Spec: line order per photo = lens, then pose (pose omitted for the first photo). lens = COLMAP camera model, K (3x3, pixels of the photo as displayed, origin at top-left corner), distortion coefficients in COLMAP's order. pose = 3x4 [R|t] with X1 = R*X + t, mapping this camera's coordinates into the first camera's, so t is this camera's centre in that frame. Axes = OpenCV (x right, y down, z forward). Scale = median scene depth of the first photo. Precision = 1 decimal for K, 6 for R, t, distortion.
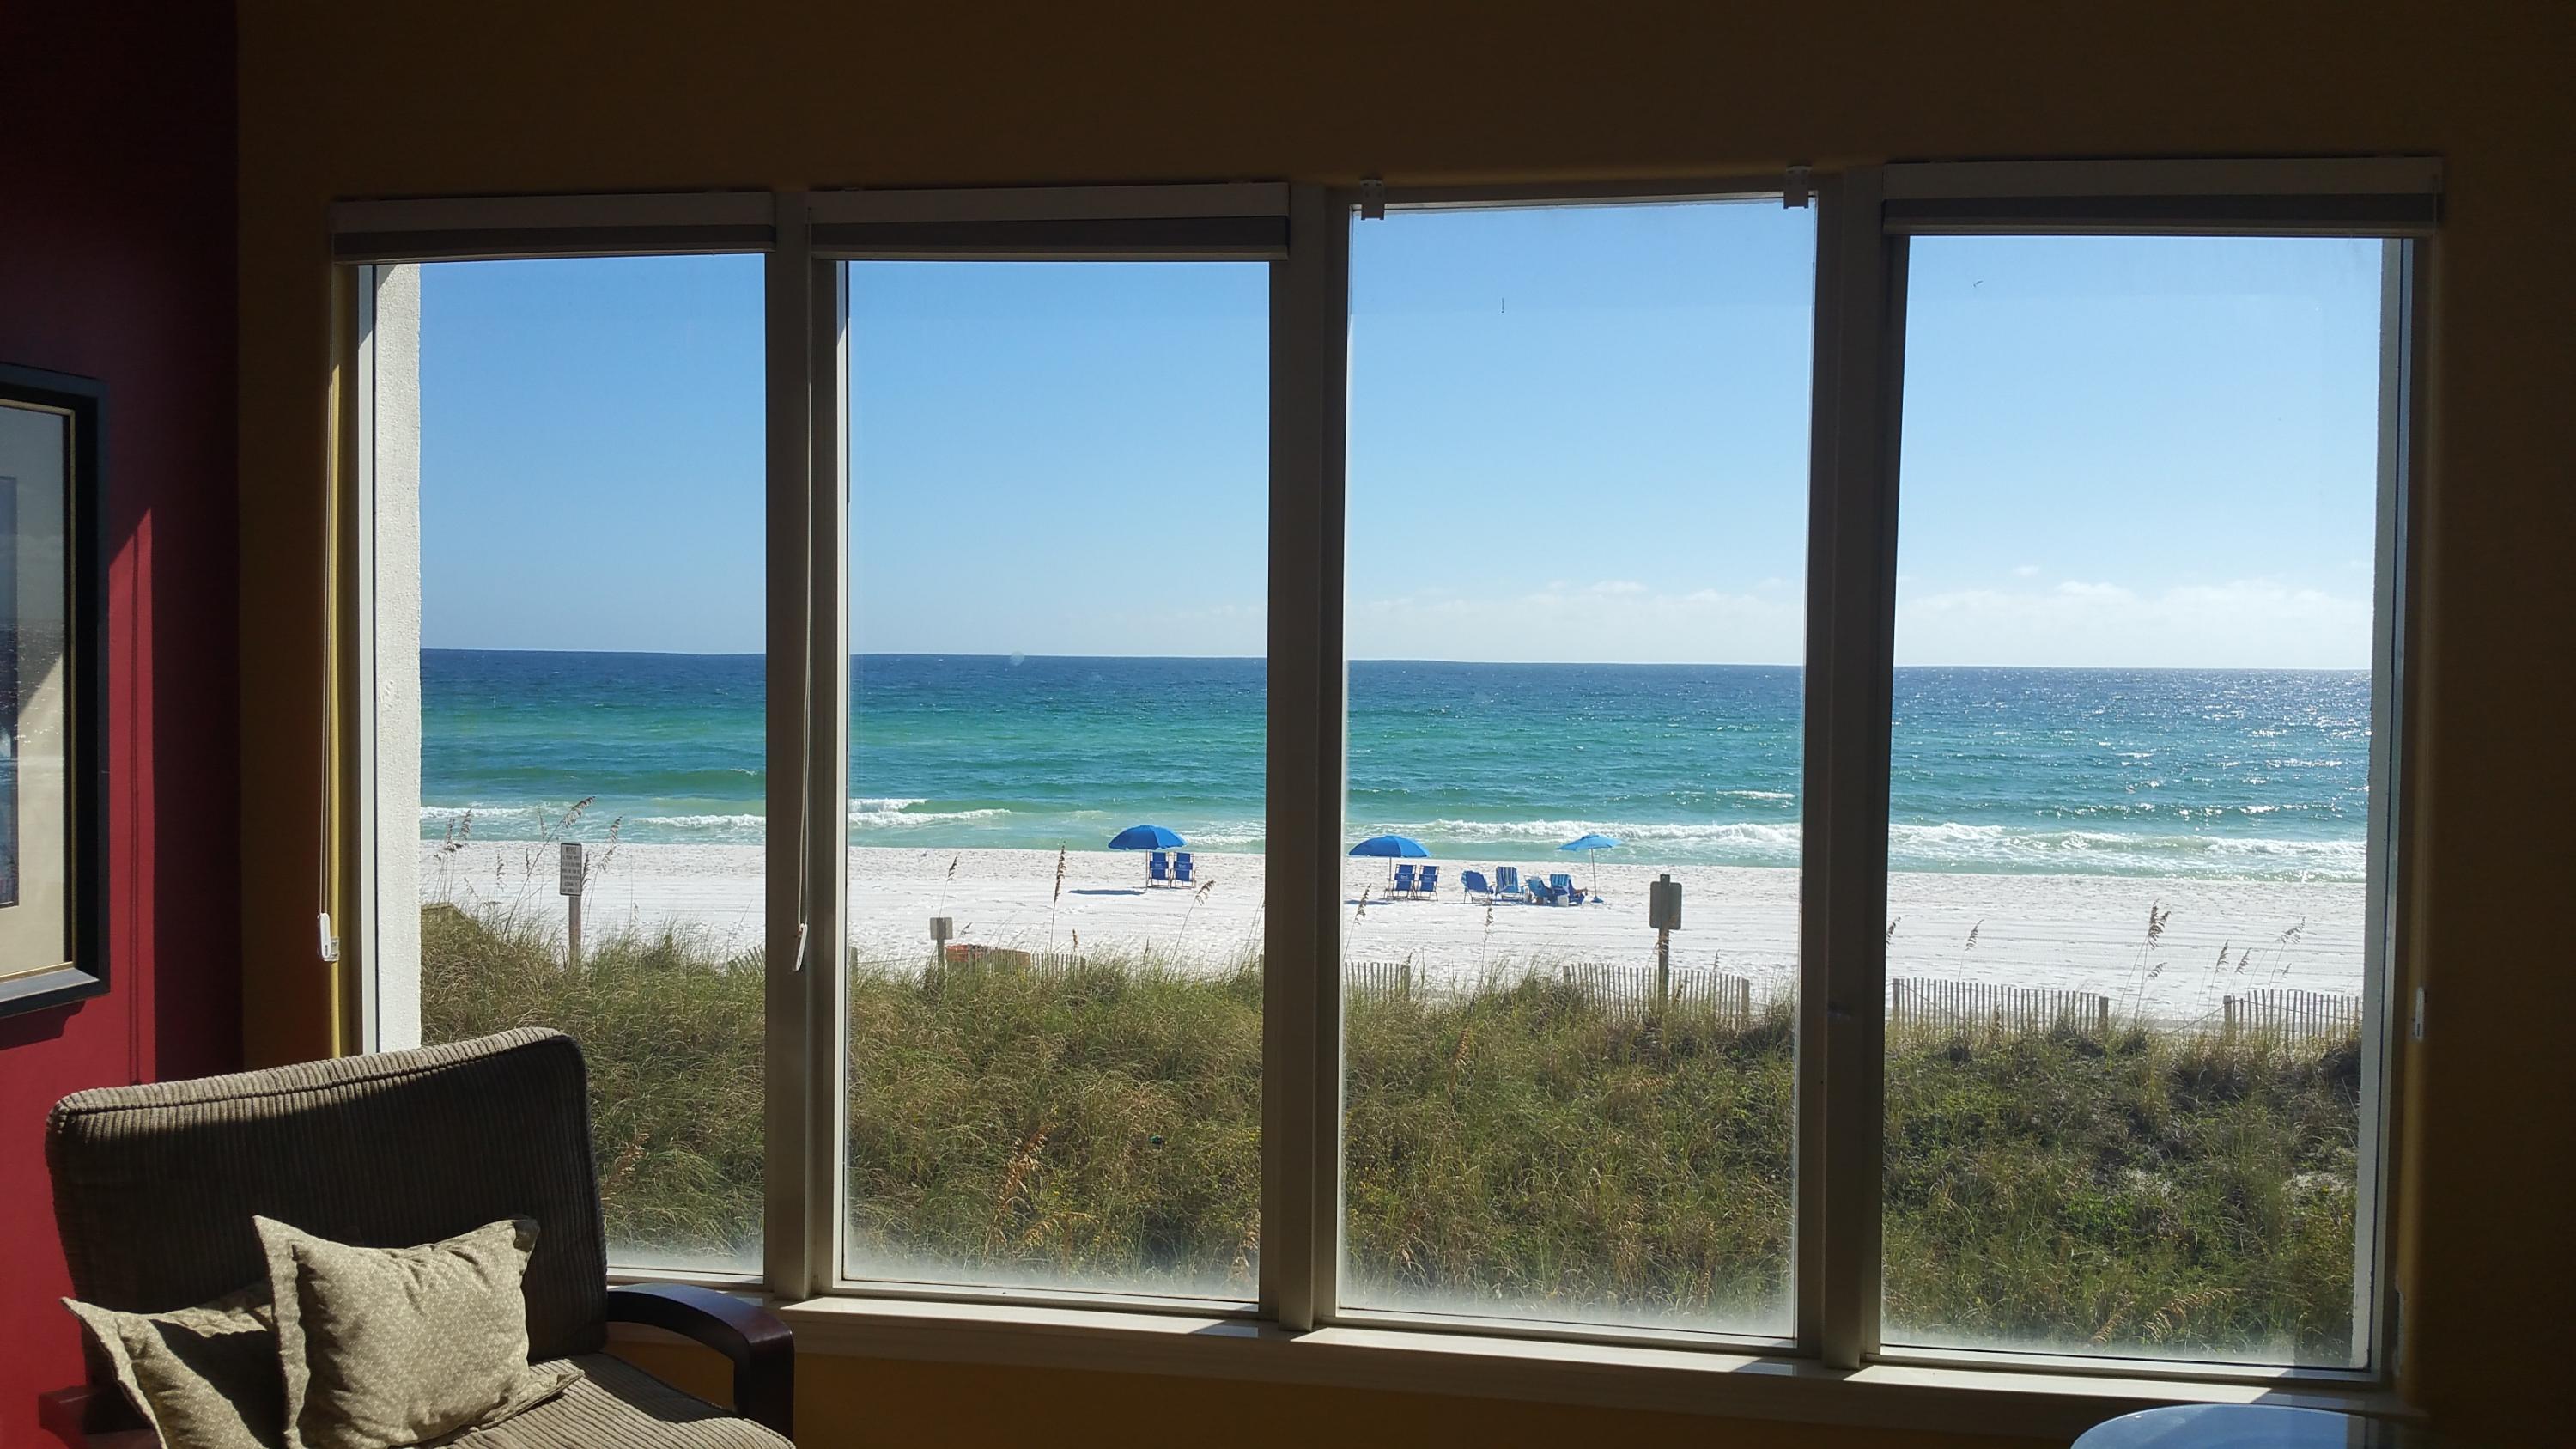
lens RADIAL K [[2177.6, 0, 1288.0], [0, 2177.6, 724.5], [0, 0, 1]] dist [0.132071, -0.253879]
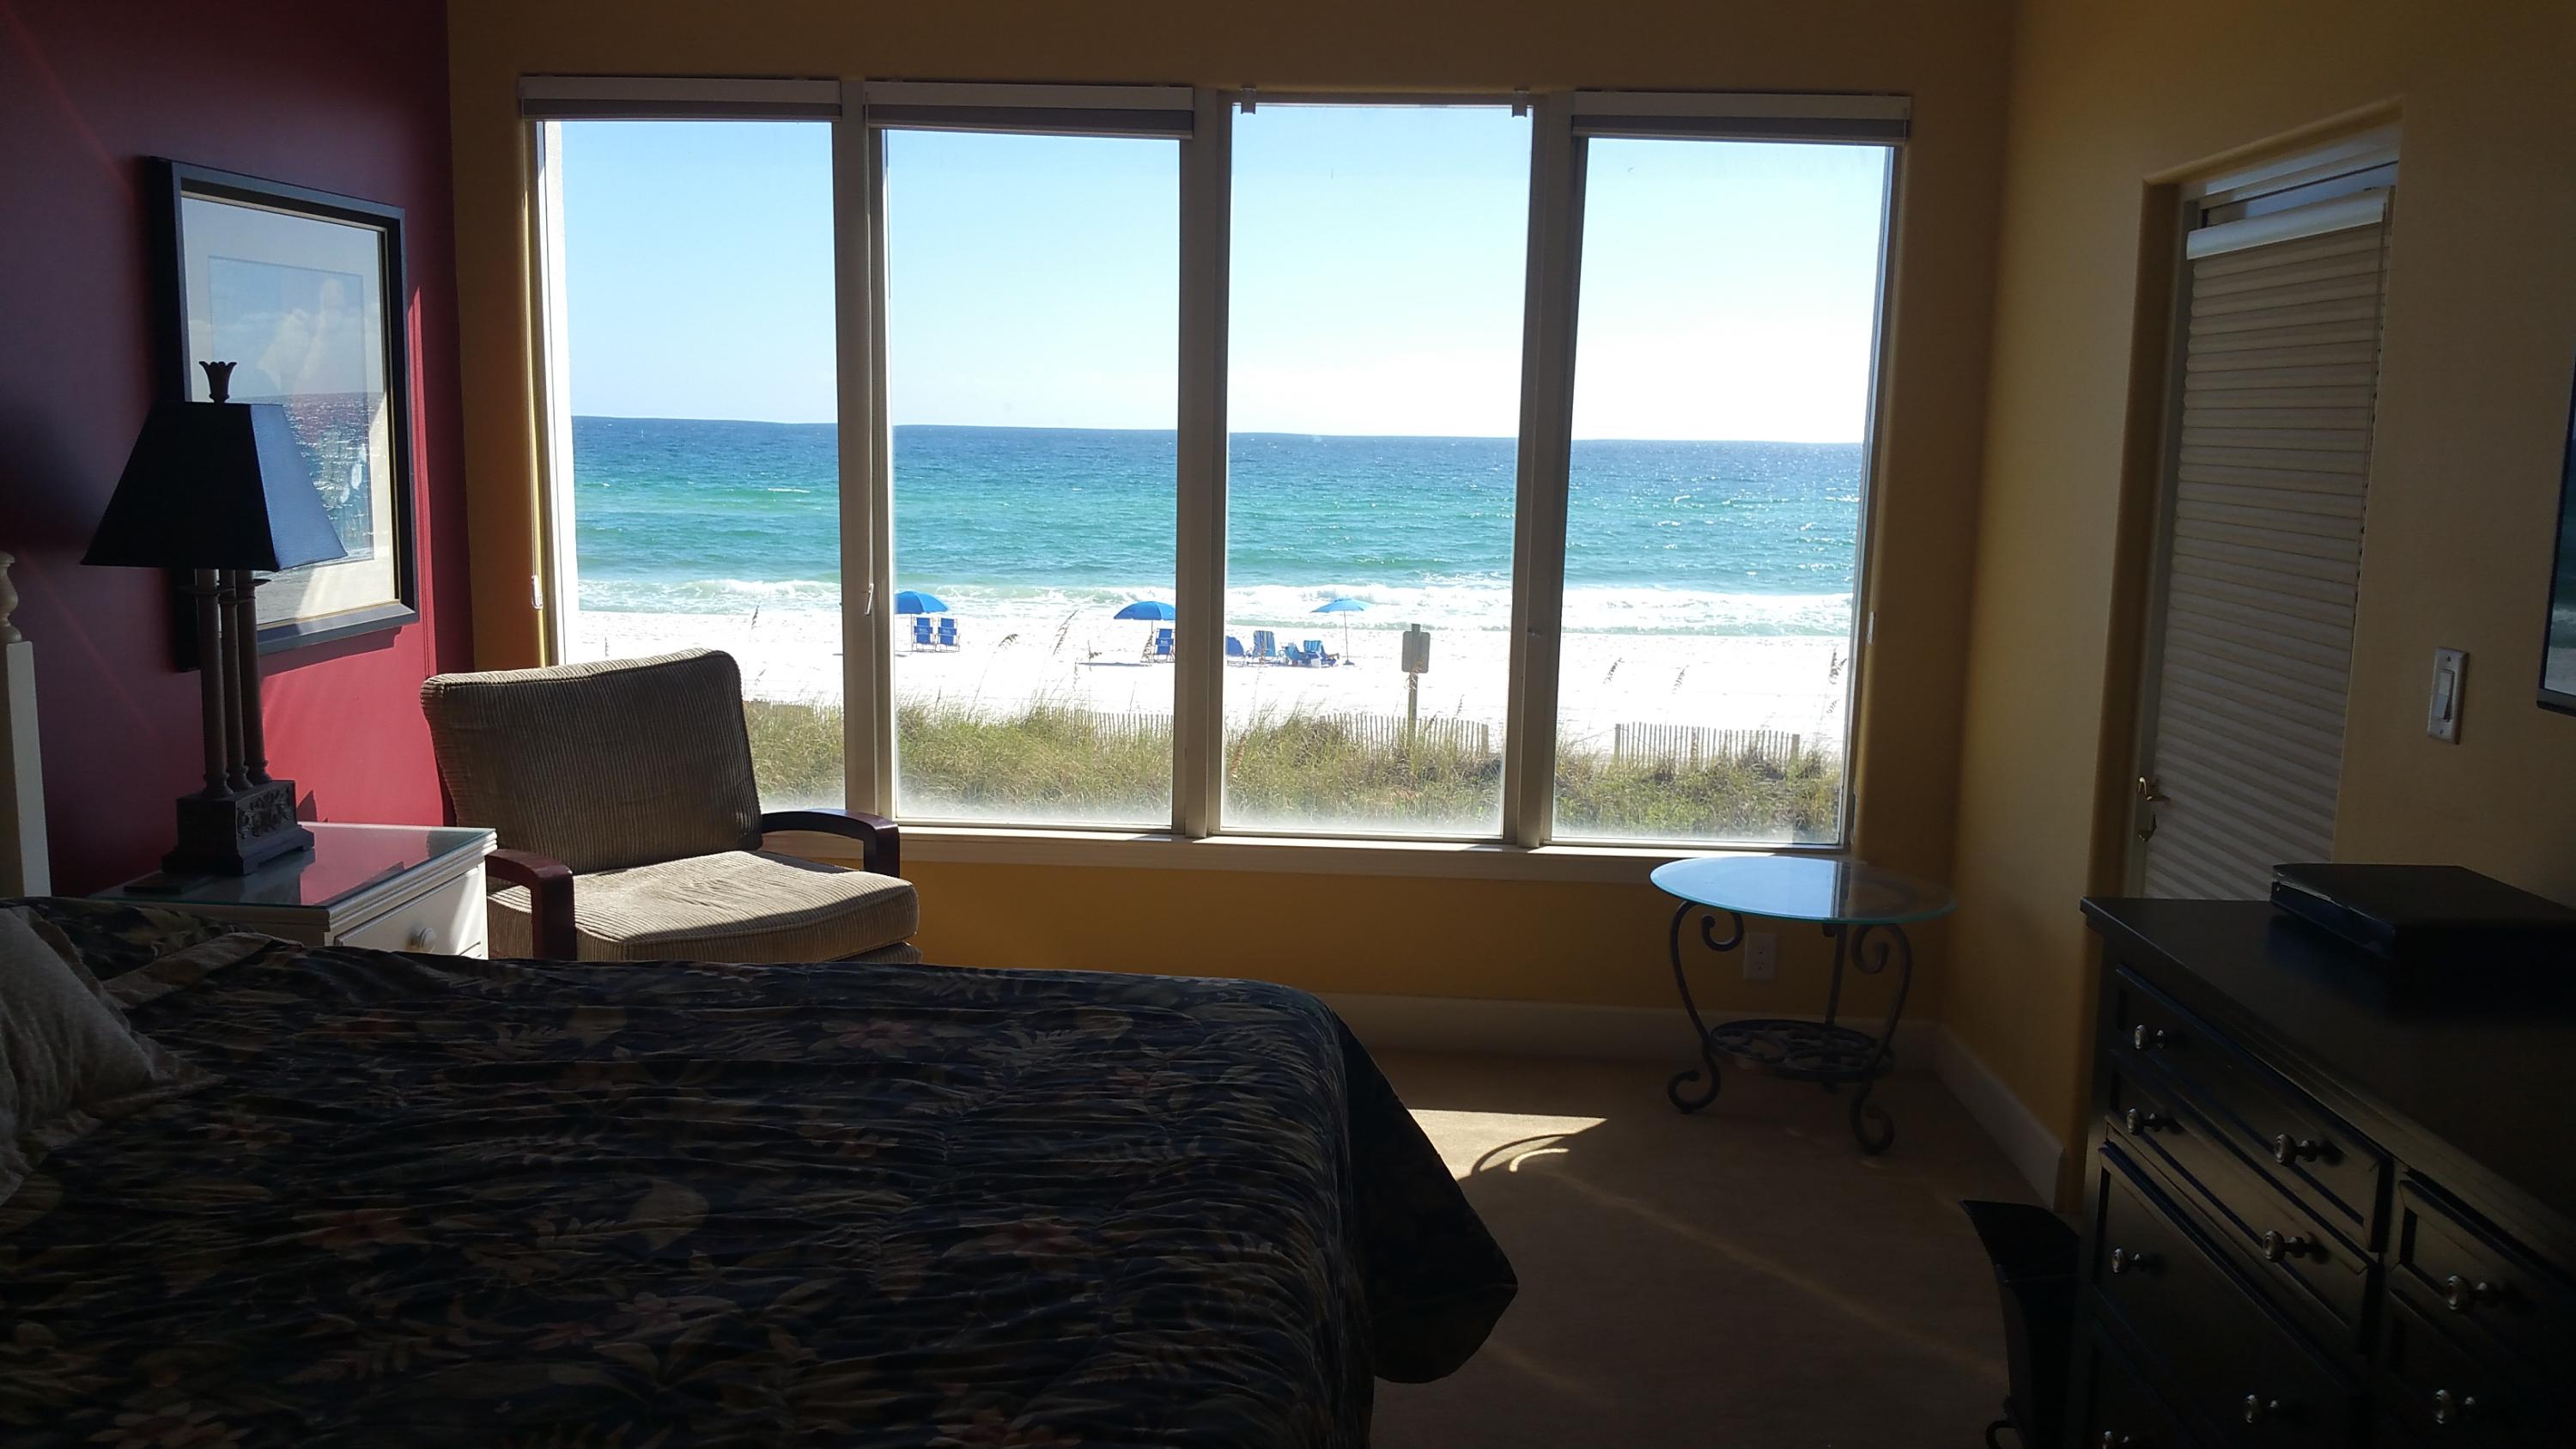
lens RADIAL K [[2239.7, 0, 1281.9], [0, 2239.7, 812.5], [0, 0, 1]] dist [0.011725, 0.003478]
pose [[0.993528, -0.009676, 0.113177, -0.026966], [-0.006053, 0.990440, 0.137813, 0.008057], [-0.113429, -0.137606, 0.983971, -0.136389]]
